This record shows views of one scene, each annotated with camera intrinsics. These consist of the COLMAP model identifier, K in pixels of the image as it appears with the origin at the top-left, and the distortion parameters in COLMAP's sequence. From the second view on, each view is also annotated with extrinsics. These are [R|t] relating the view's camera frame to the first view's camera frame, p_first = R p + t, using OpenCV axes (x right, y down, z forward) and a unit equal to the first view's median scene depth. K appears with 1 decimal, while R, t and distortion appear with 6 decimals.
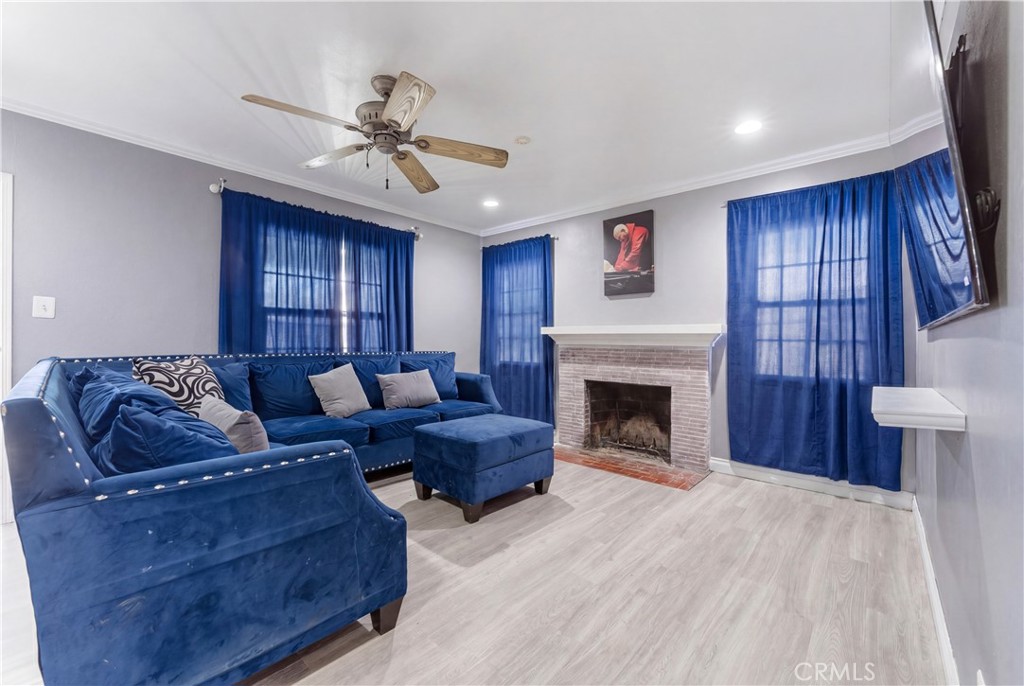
lens RADIAL K [[428.5, 0, 512.7], [0, 428.5, 342.0], [0, 0, 1]] dist [0.015887, -0.000075]
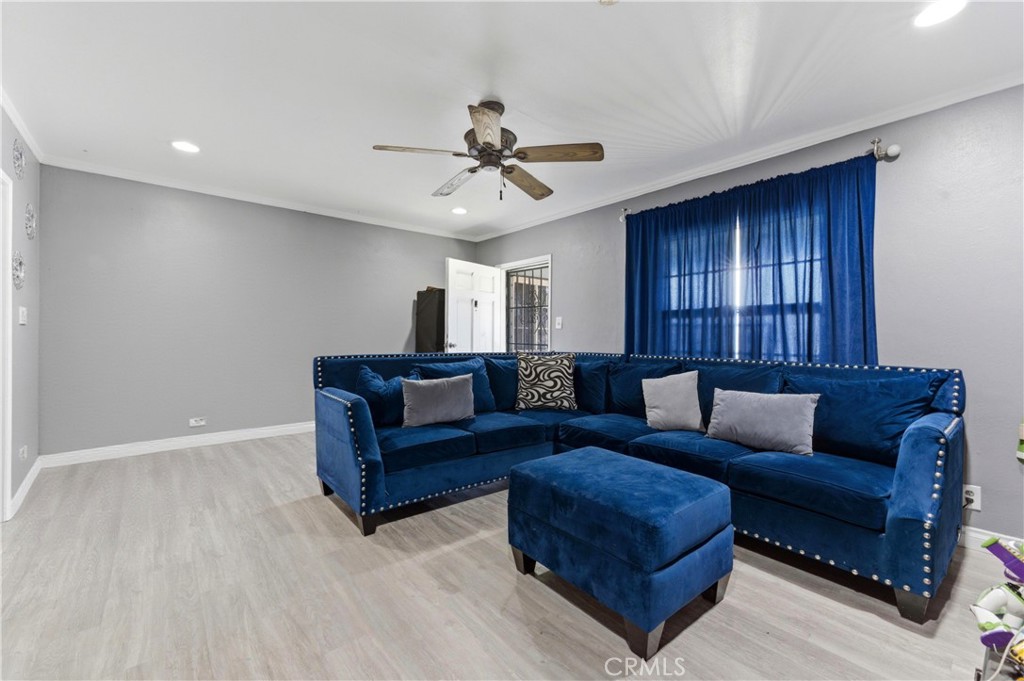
lens RADIAL K [[428.5, 0, 514.9], [0, 428.5, 337.4], [0, 0, 1]] dist [0.015887, -0.000075]
pose [[-0.170254, -0.001225, -0.985399, 0.504035], [-0.008267, 0.999966, 0.000185, -0.013064], [0.985366, 0.008177, -0.170258, 0.803080]]
